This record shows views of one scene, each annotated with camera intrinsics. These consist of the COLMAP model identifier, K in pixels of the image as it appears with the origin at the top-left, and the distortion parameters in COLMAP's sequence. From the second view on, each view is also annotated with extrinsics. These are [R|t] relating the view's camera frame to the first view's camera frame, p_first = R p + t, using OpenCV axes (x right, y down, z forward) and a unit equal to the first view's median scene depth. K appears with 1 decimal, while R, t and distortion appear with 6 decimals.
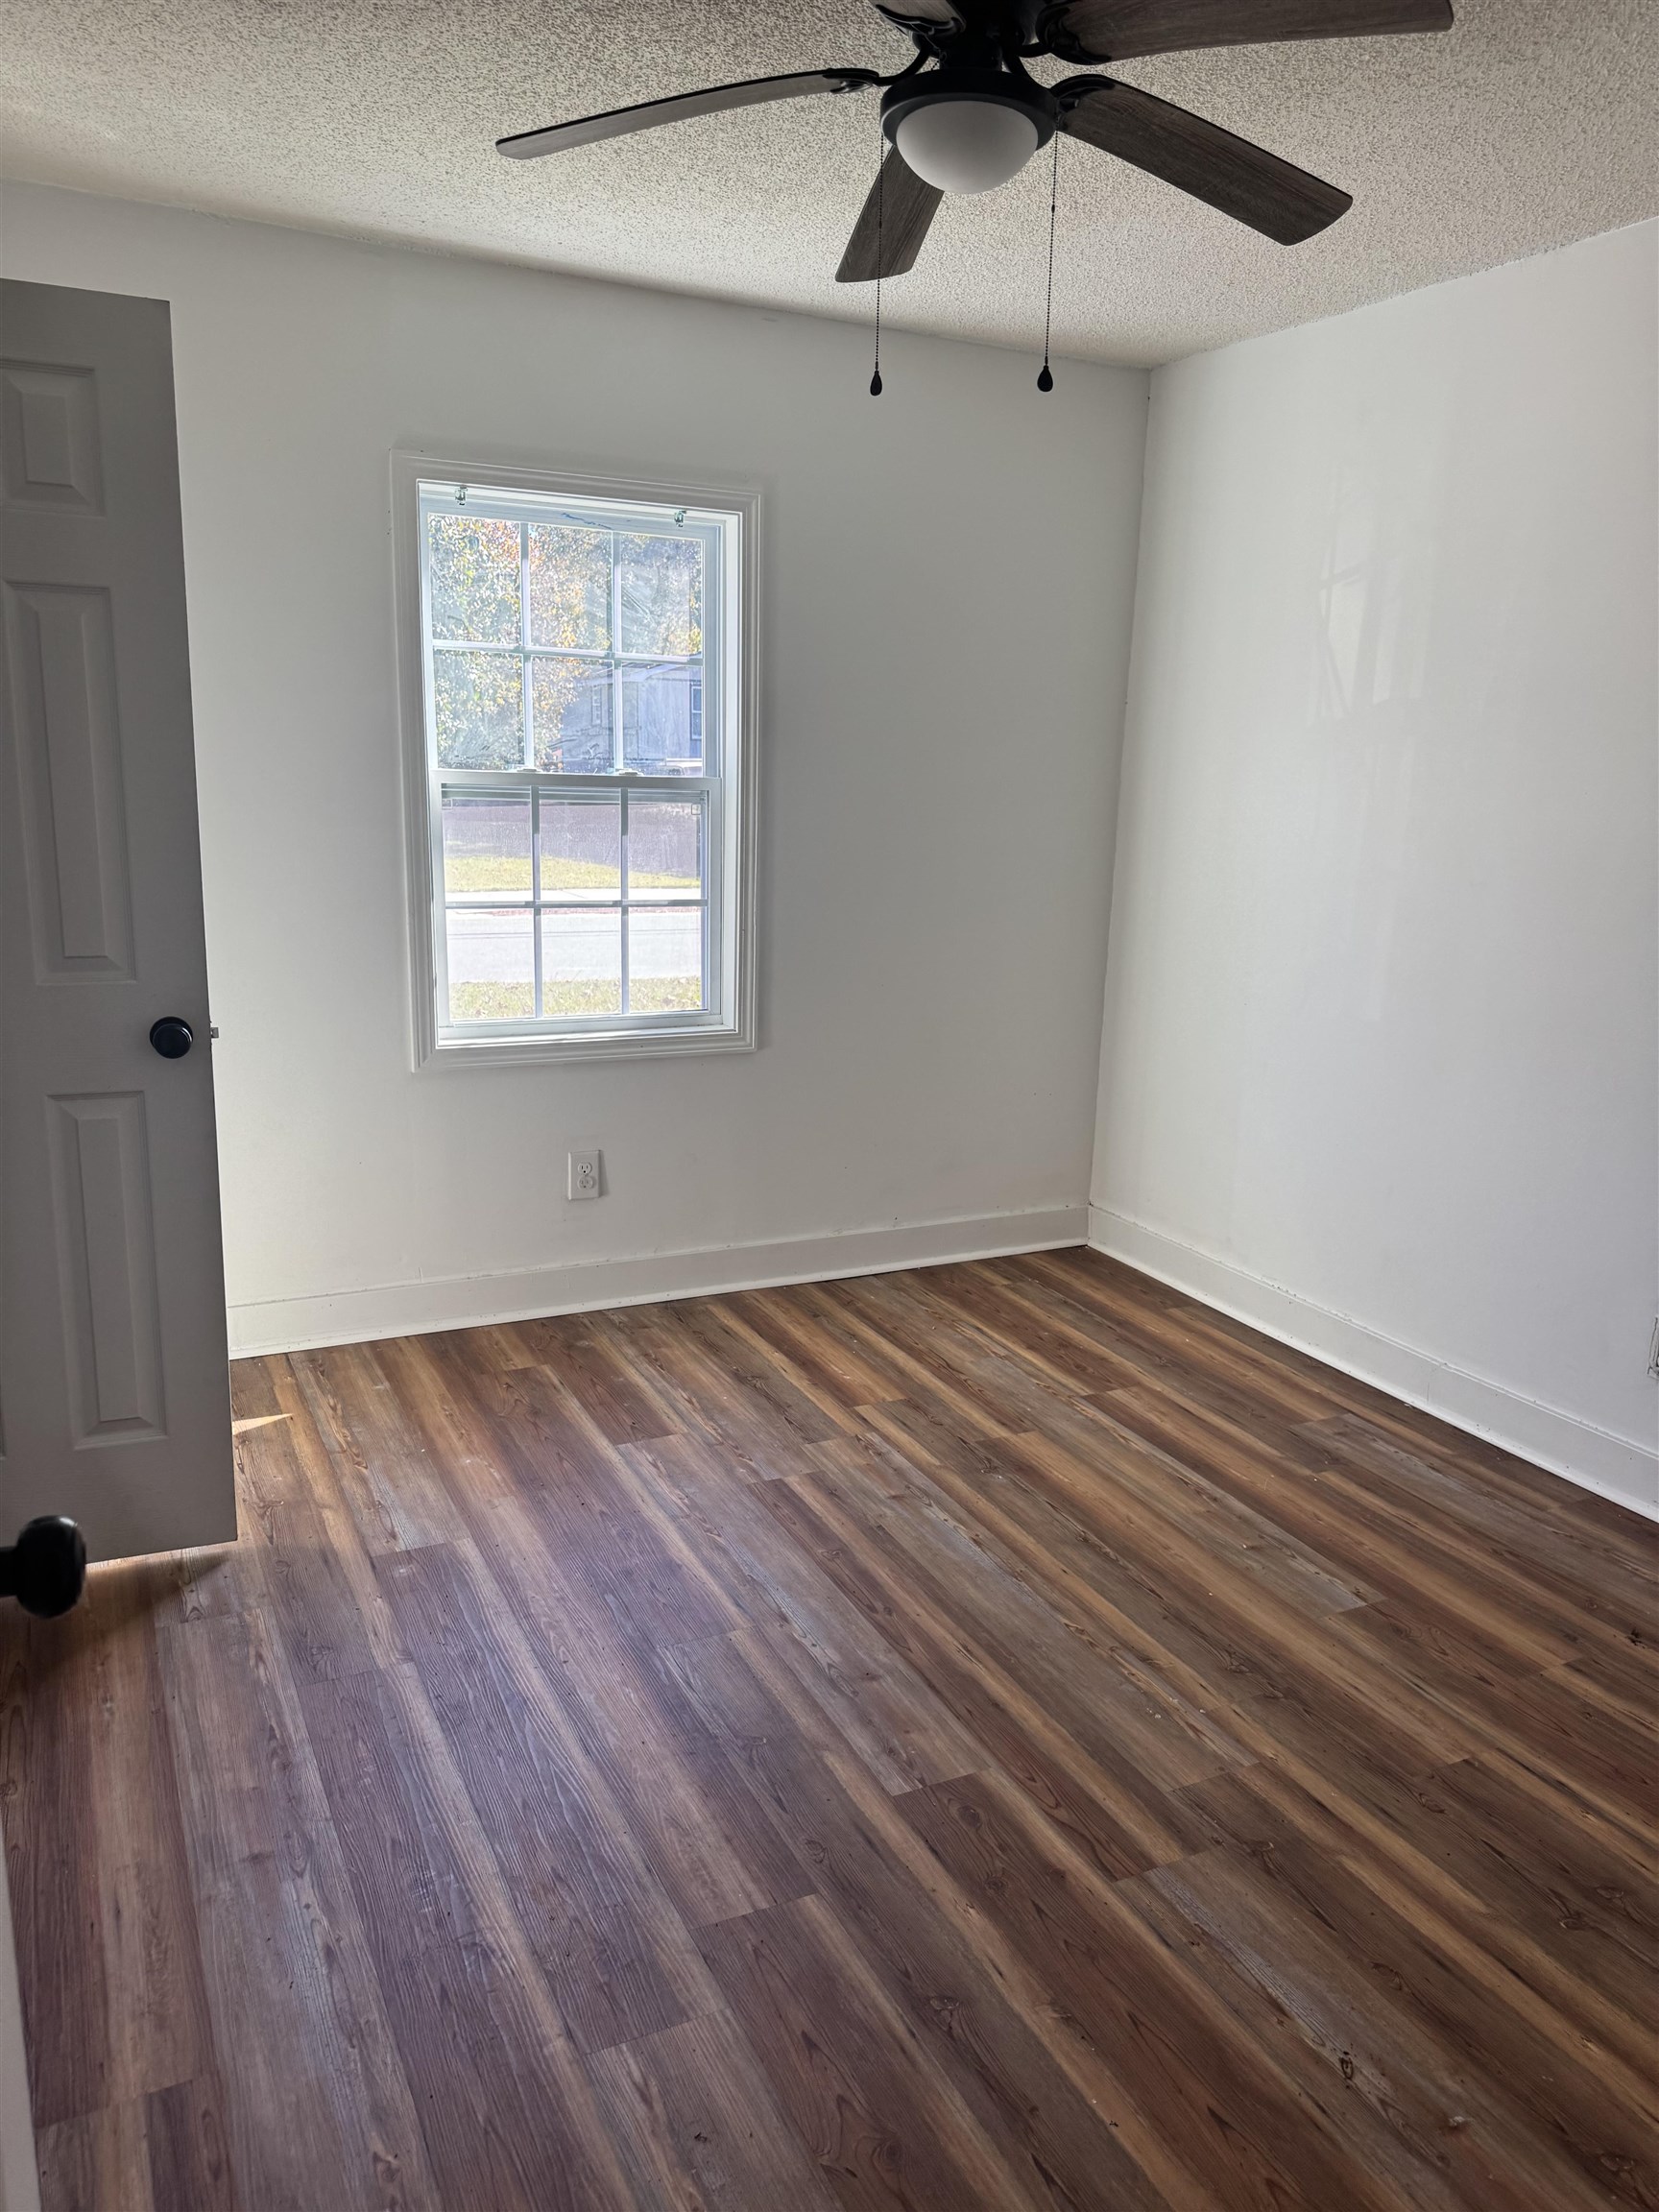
lens RADIAL K [[1559.3, 0, 829.5], [0, 1559.3, 1106.0], [0, 0, 1]] dist [0.097106, -0.123947]
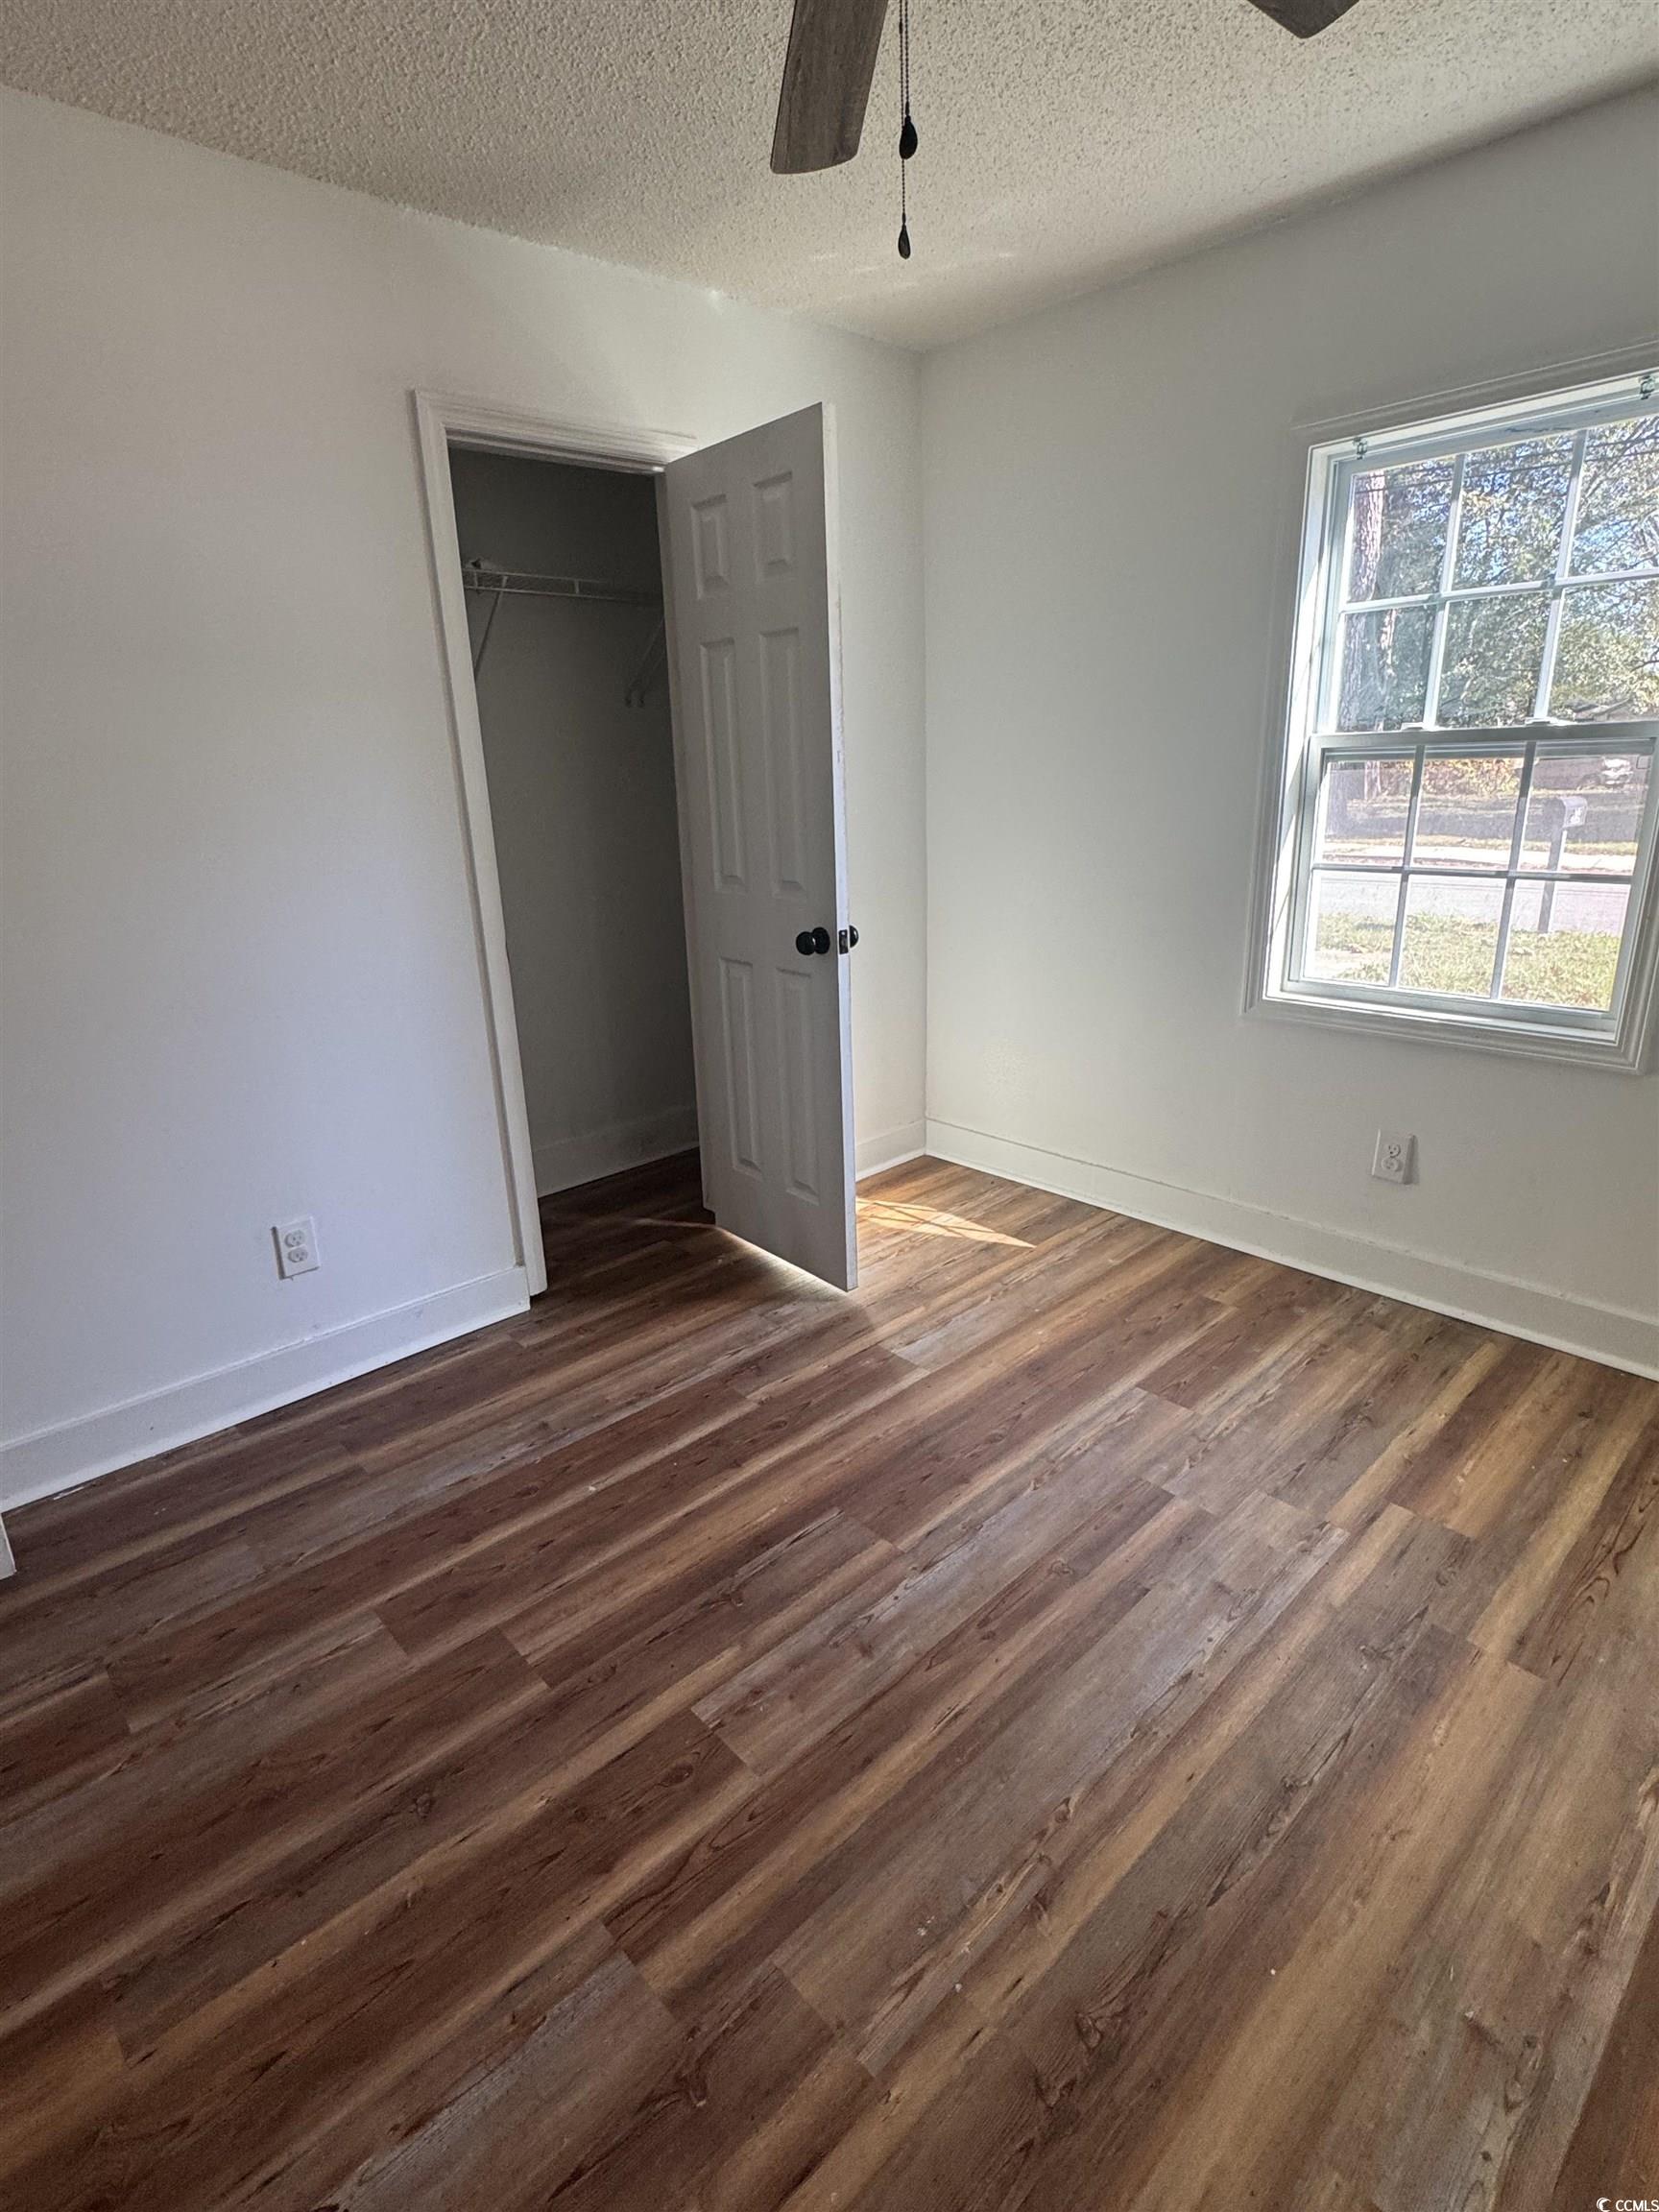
lens RADIAL K [[1112.3, 0, 828.5], [0, 1112.3, 1098.5], [0, 0, 1]] dist [0.004825, -0.001054]
pose [[0.284566, 0.246615, -0.926393, 0.500108], [-0.163134, 0.964708, 0.206704, -0.101727], [0.944674, 0.092305, 0.314754, 0.611433]]
